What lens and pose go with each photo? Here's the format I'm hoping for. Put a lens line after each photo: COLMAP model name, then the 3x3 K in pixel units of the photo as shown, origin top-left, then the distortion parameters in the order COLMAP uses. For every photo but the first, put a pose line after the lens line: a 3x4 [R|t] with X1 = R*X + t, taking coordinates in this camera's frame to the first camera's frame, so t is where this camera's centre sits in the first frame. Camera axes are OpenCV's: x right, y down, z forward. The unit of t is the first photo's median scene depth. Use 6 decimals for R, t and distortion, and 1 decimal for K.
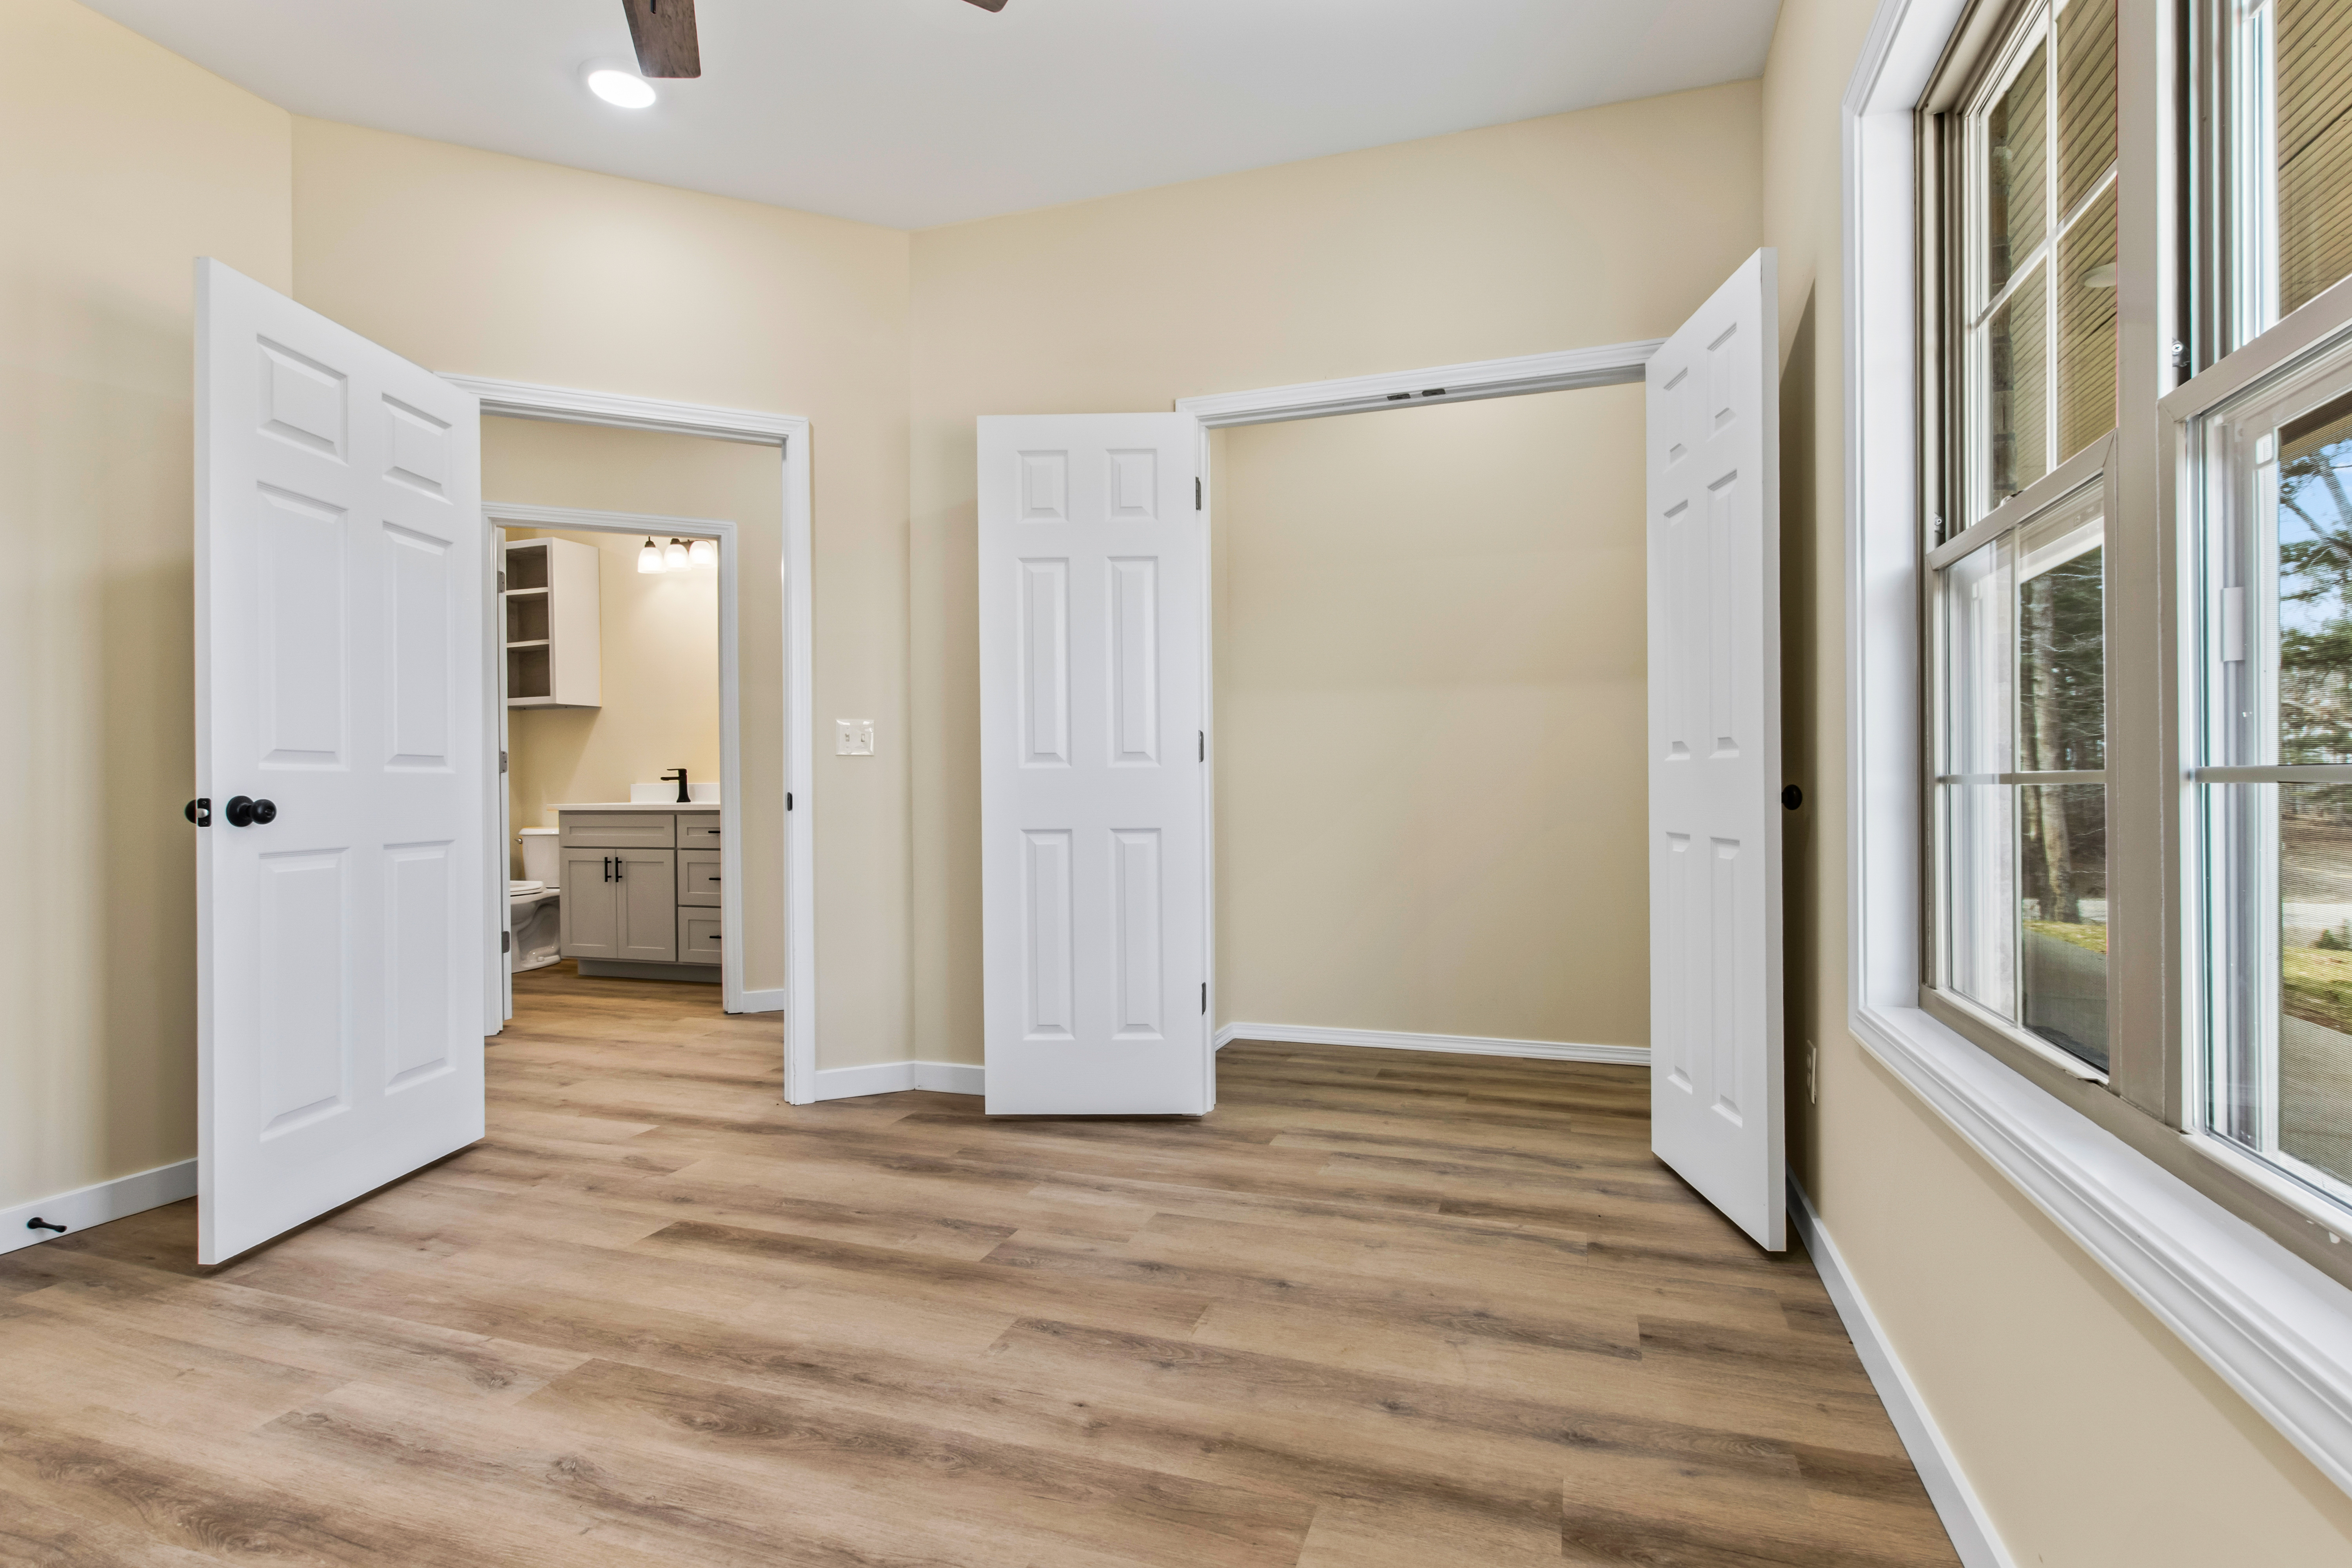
lens RADIAL K [[1108.9, 0, 1179.1], [0, 1108.9, 791.6], [0, 0, 1]] dist [0.006035, -0.004337]
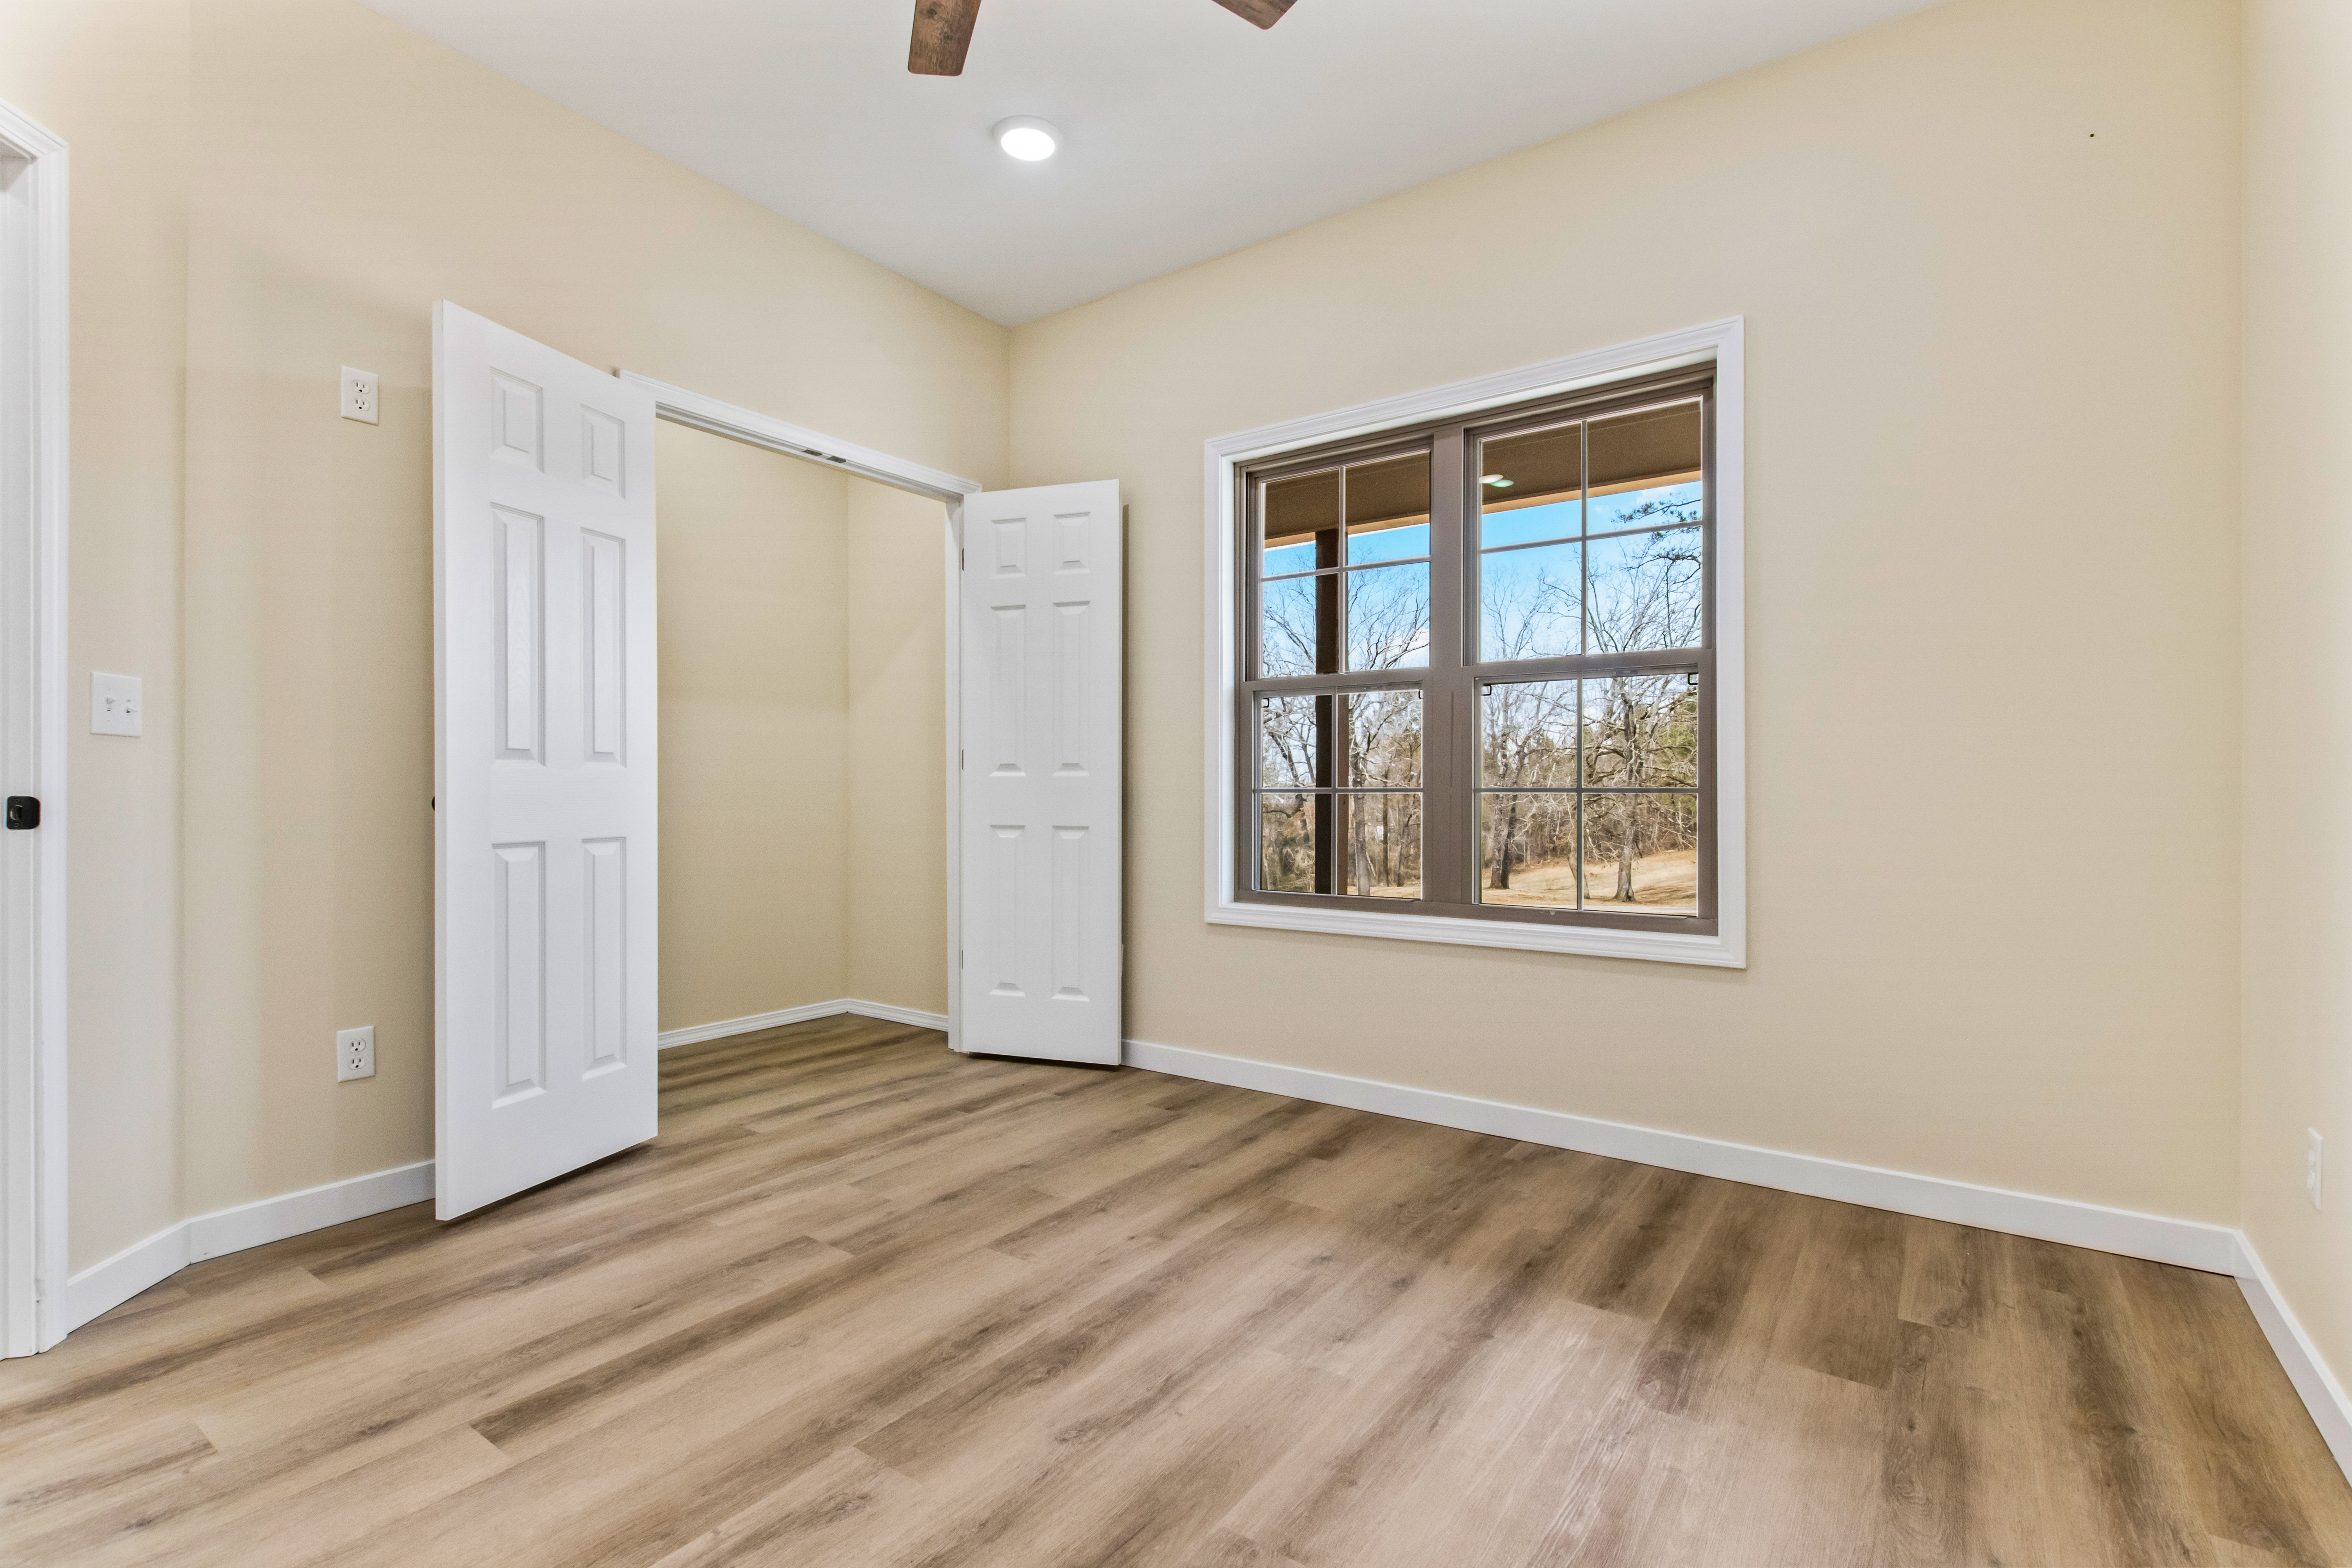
lens RADIAL K [[1108.9, 0, 1184.0], [0, 1108.9, 789.7], [0, 0, 1]] dist [0.006035, -0.004337]
pose [[0.274746, 0.008660, 0.961478, -0.999424], [0.001572, 0.999954, -0.009455, 0.005111], [-0.961515, 0.004109, 0.274720, 0.395452]]
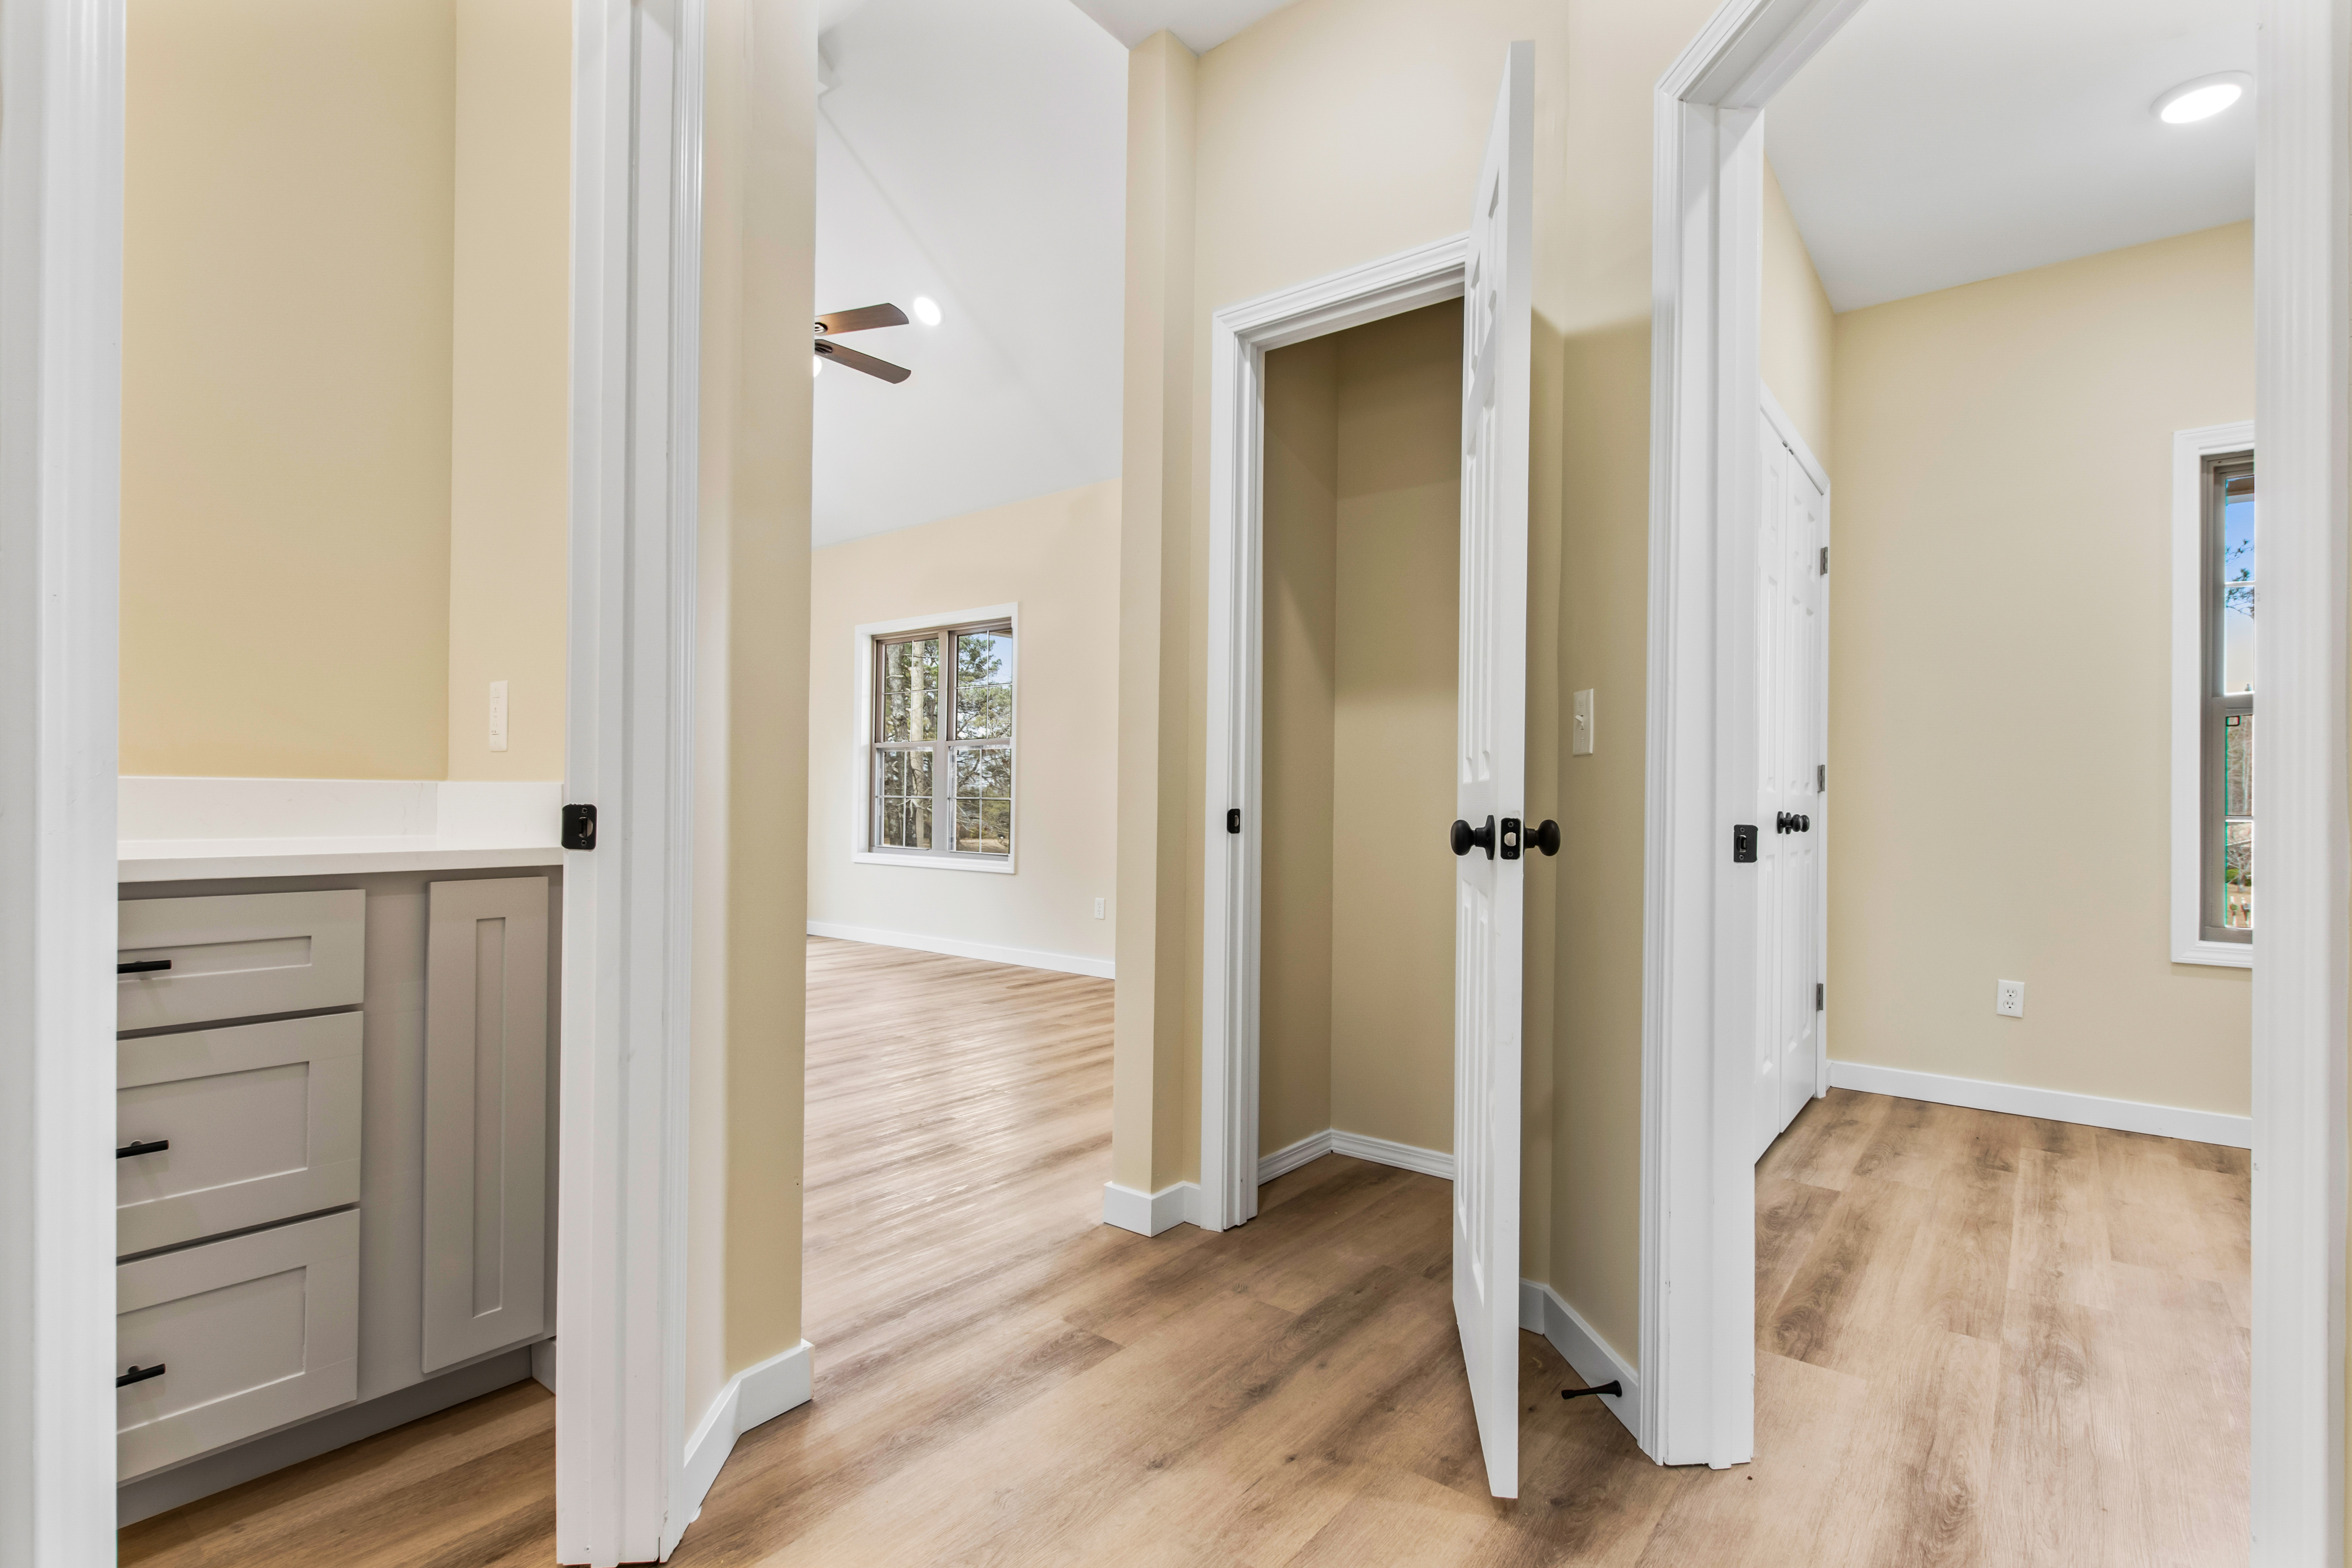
lens RADIAL K [[1108.9, 0, 1167.8], [0, 1108.9, 786.8], [0, 0, 1]] dist [0.006035, -0.004337]
pose [[0.350586, 0.020101, 0.936315, -1.267847], [0.003256, 0.999737, -0.022681, -0.018455], [-0.936525, 0.011000, 0.350429, 1.470510]]
